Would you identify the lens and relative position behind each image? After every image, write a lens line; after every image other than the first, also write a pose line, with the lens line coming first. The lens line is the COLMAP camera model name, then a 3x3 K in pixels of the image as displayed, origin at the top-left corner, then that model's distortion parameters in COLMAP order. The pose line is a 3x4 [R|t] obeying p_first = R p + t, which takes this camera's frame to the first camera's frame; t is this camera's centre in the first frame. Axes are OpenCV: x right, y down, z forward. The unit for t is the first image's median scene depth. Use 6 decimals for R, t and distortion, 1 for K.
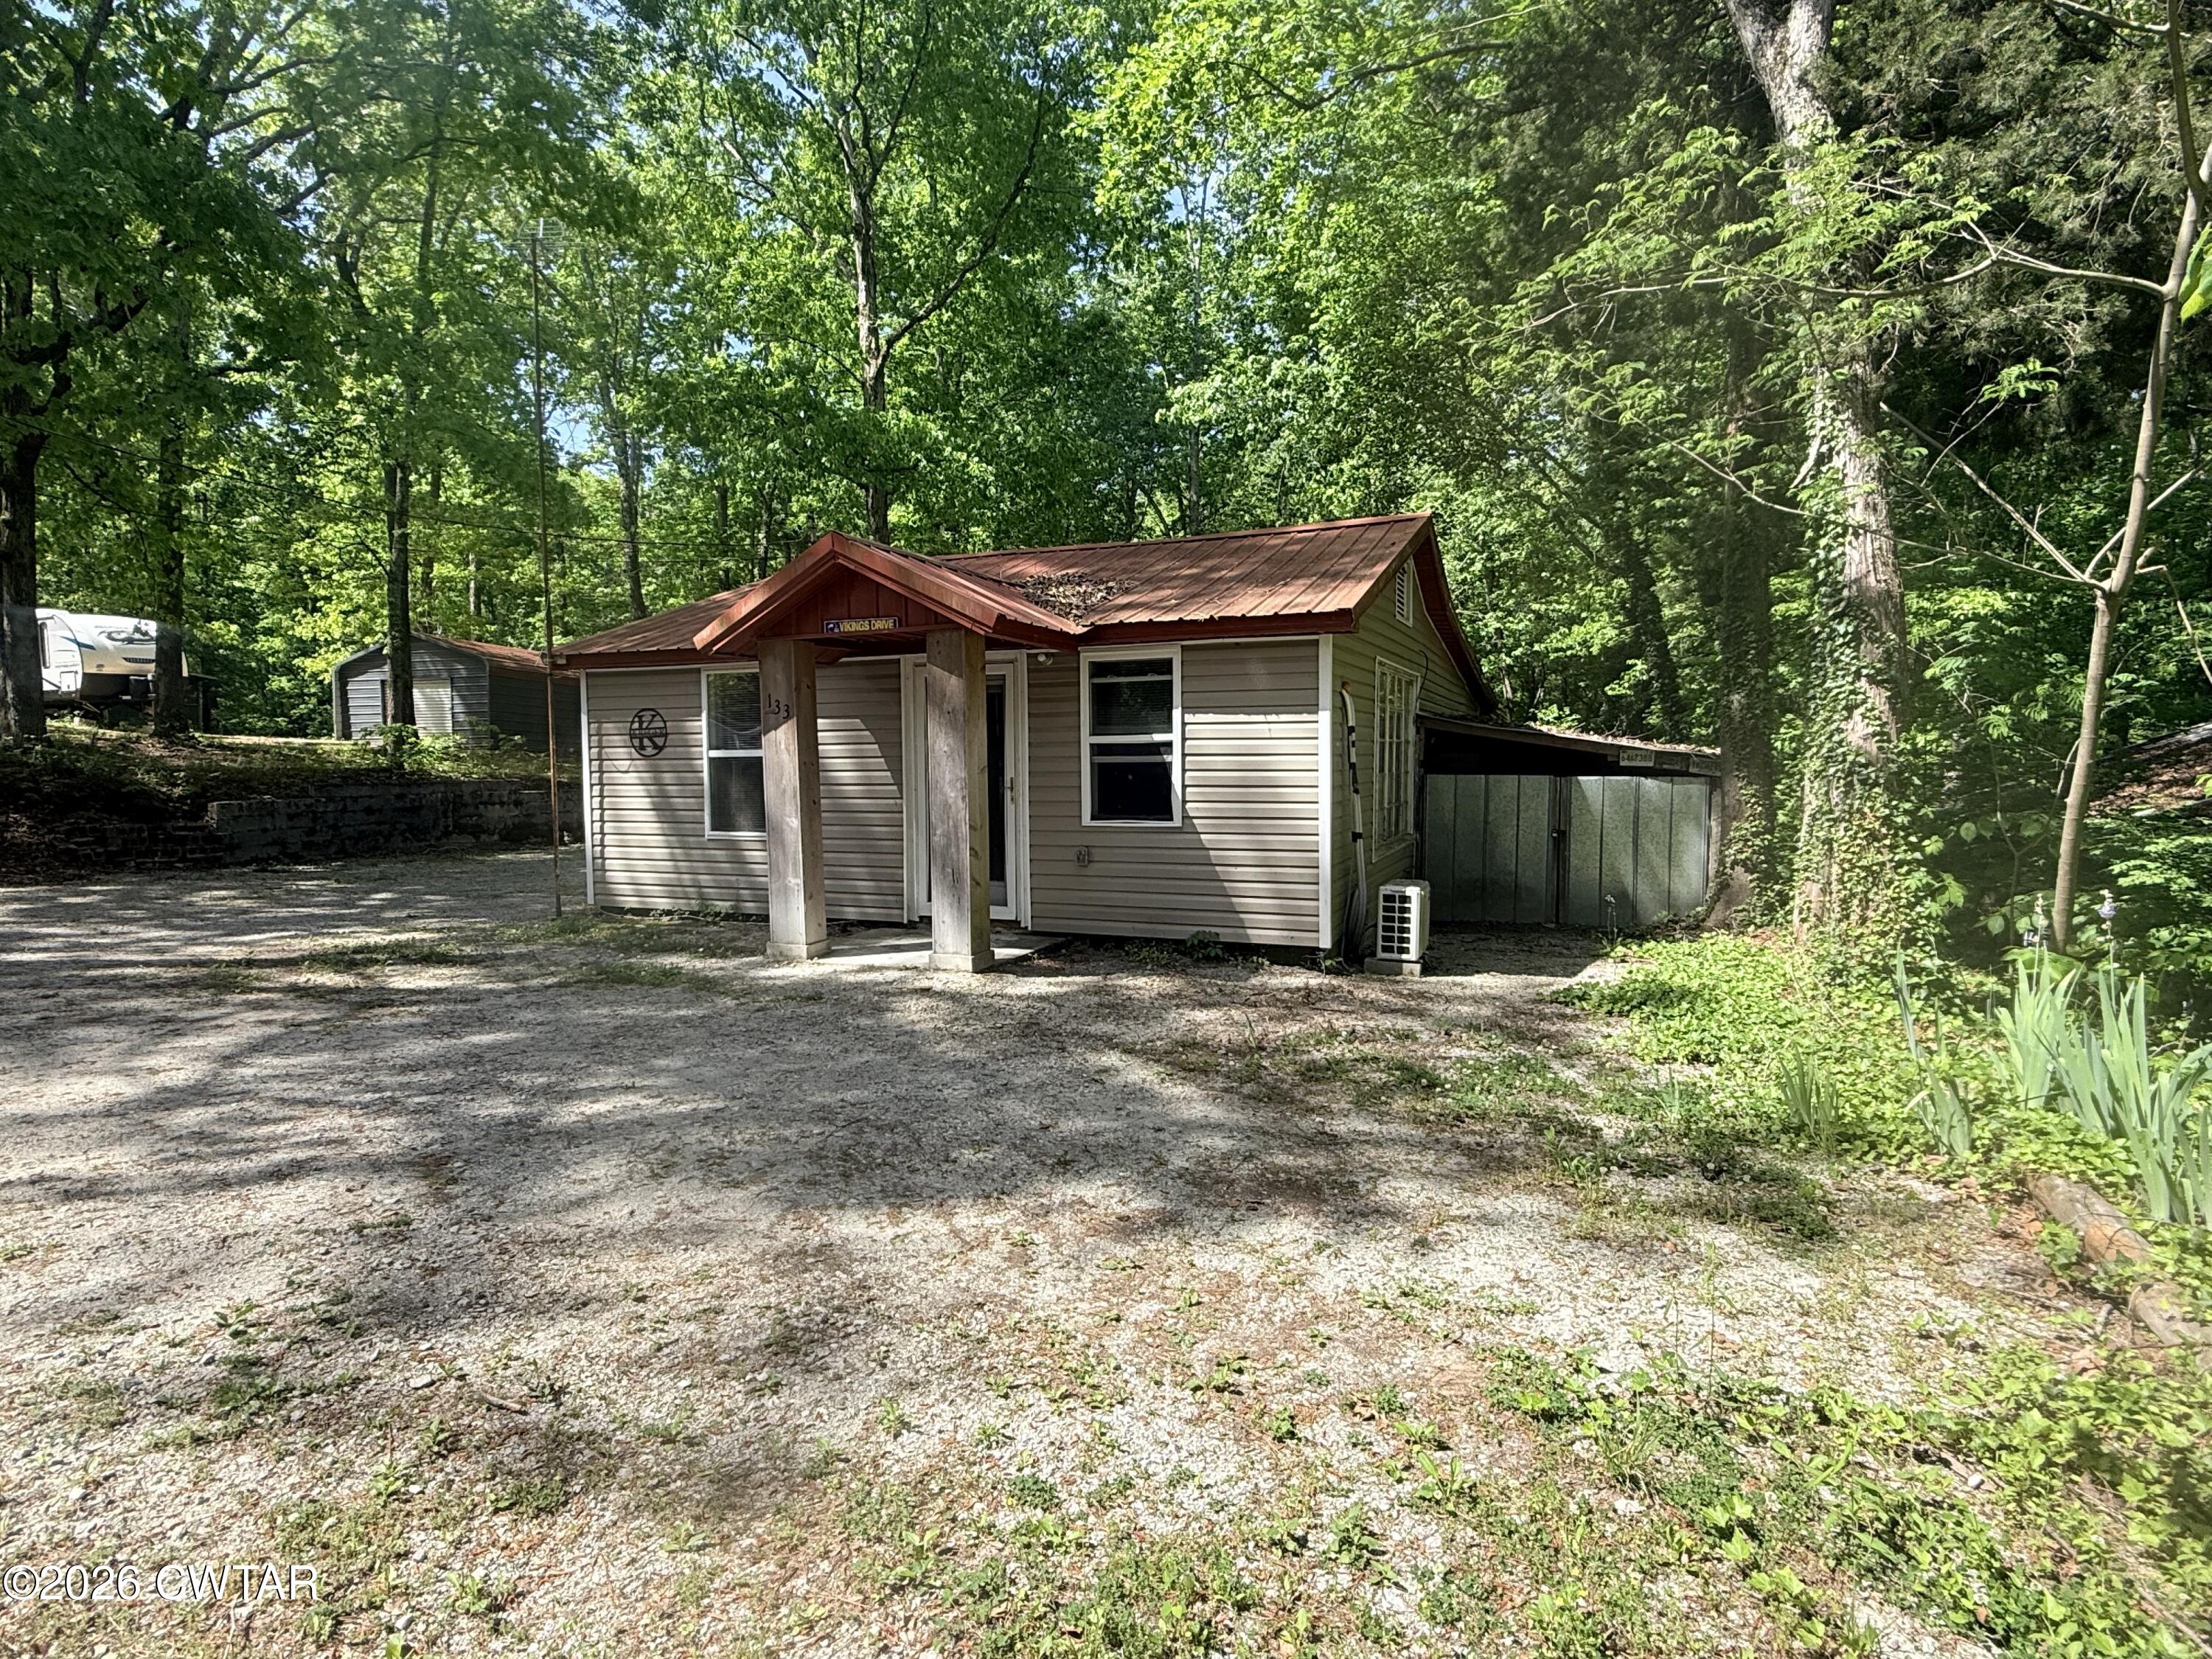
lens RADIAL K [[1192.1, 0, 1105.8], [0, 1192.1, 823.0], [0, 0, 1]] dist [0.019192, 0.000818]
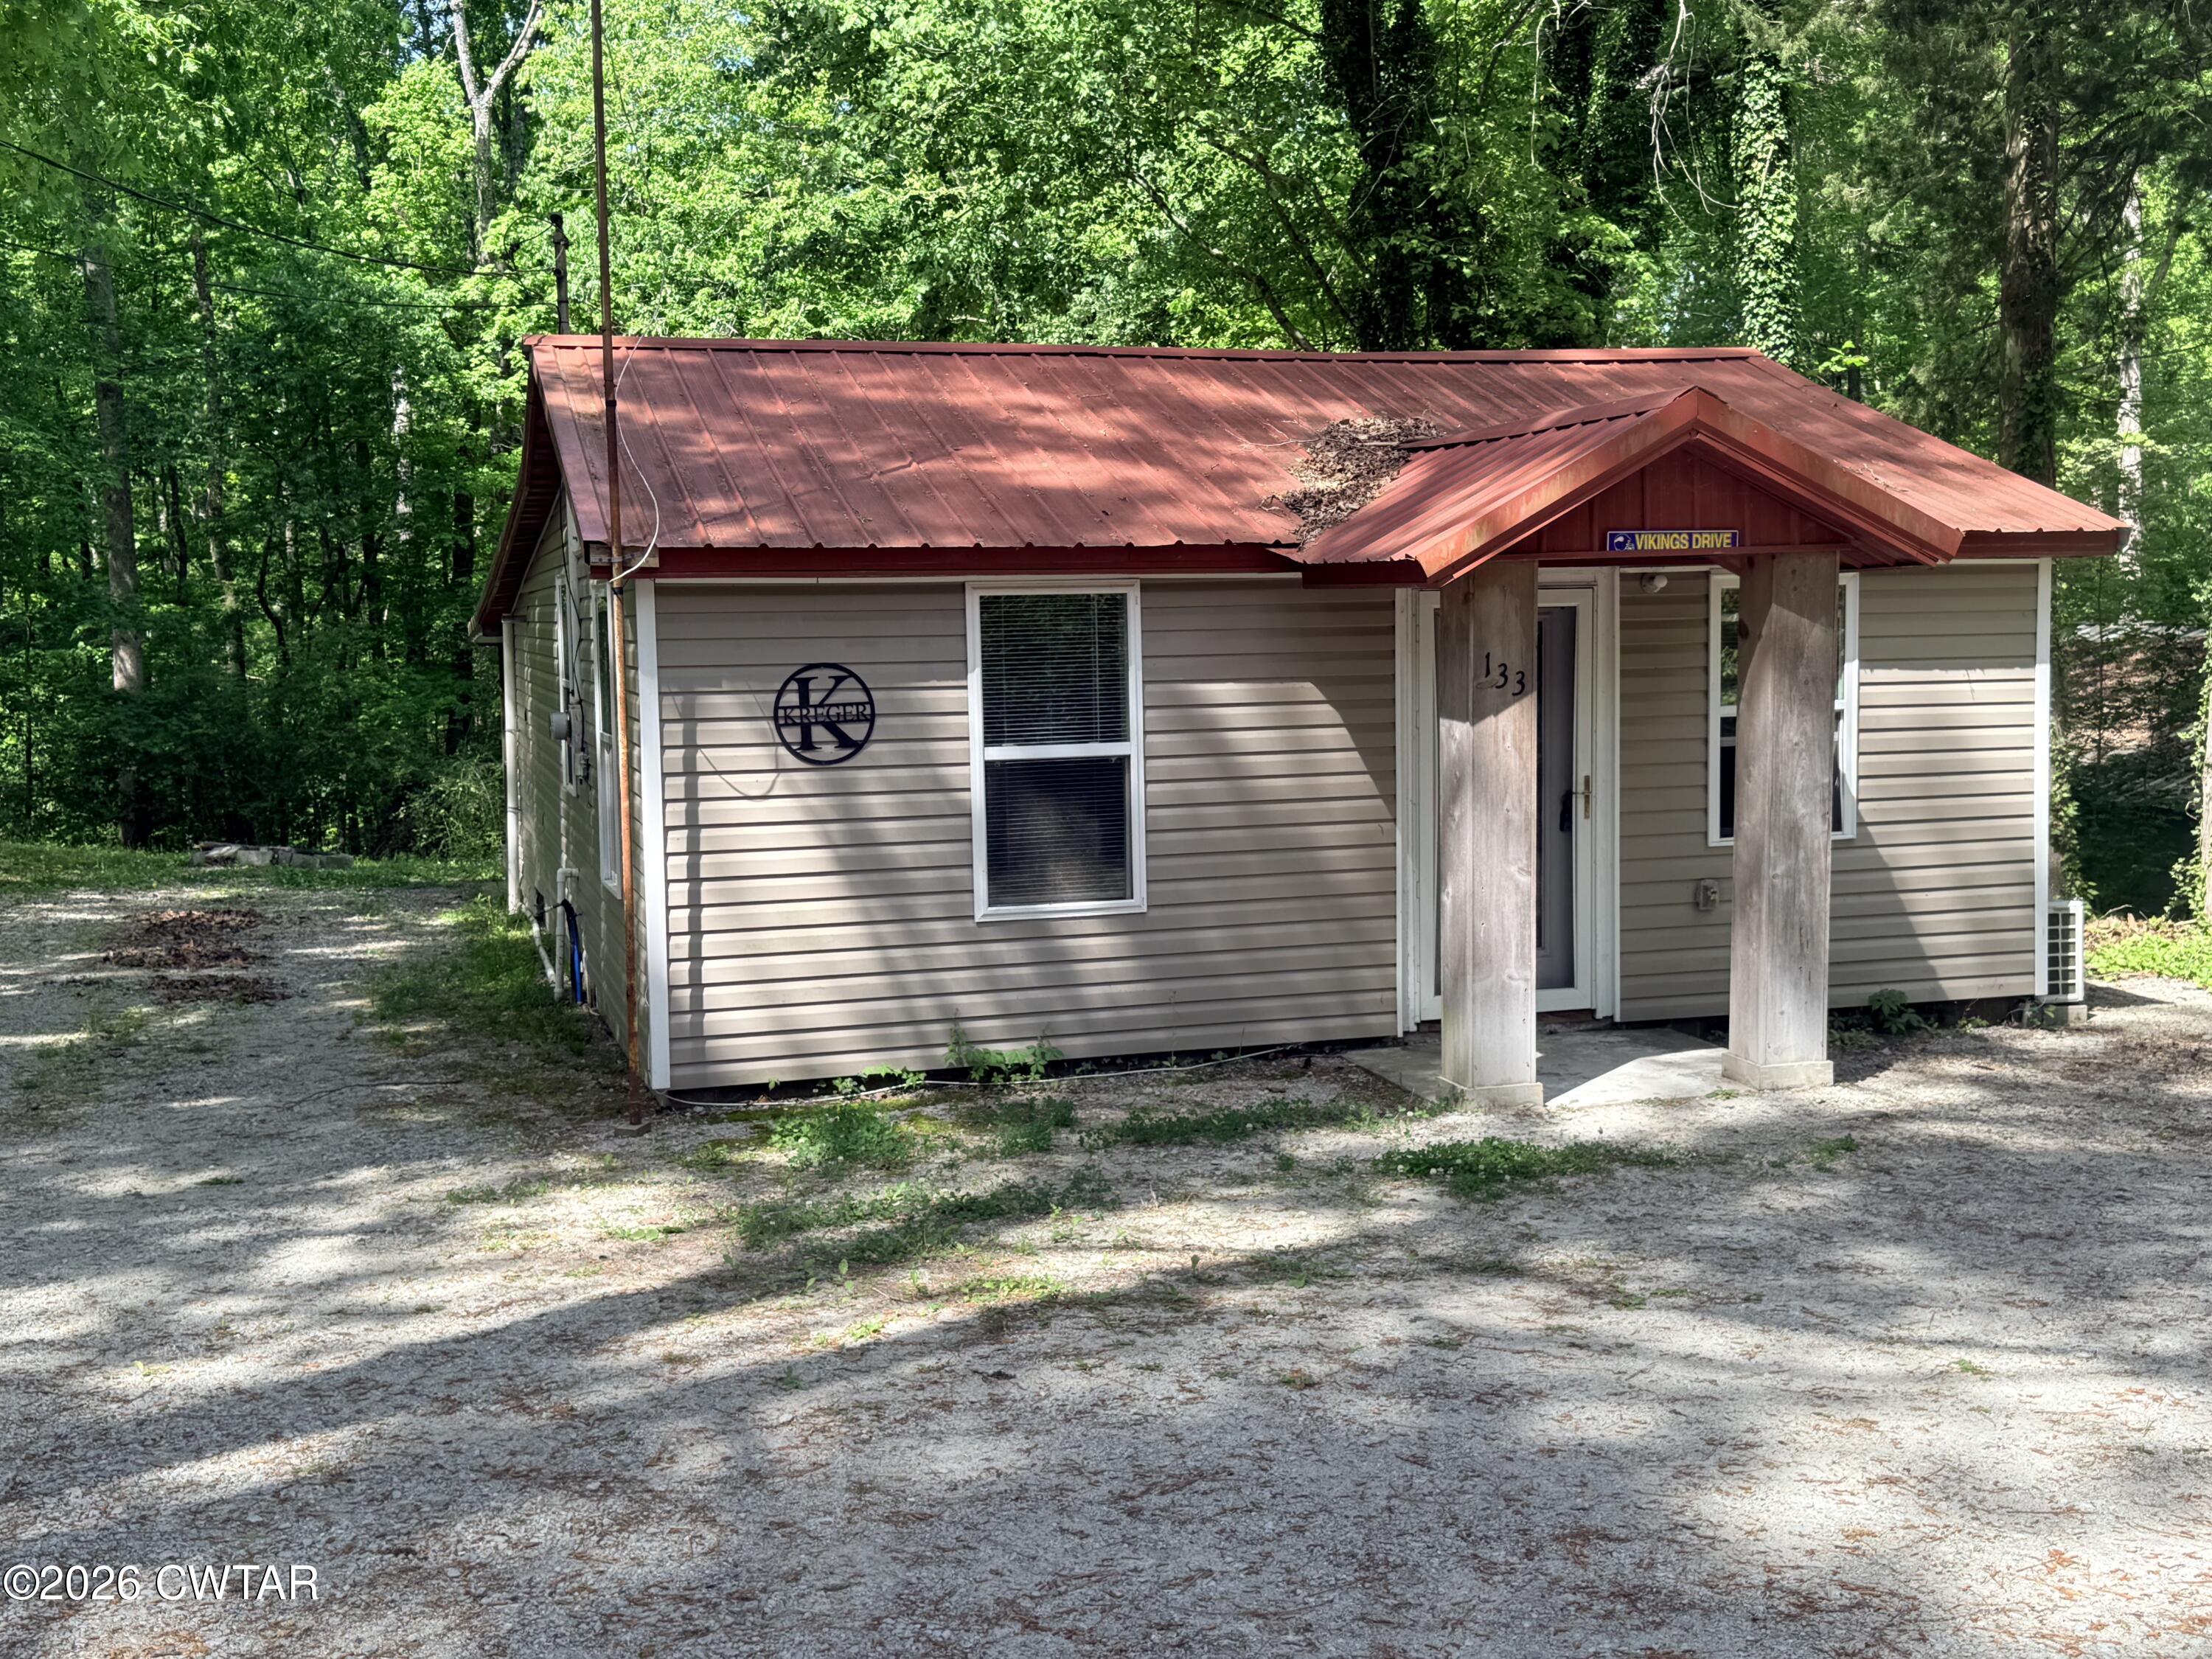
lens RADIAL K [[2420.1, 0, 1104.5], [0, 2420.1, 793.2], [0, 0, 1]] dist [0.165948, -0.007451]
pose [[0.761969, -0.051253, 0.645582, -1.149015], [0.050149, 0.998540, 0.020084, -0.071188], [-0.645669, 0.017072, 0.763427, 0.220406]]
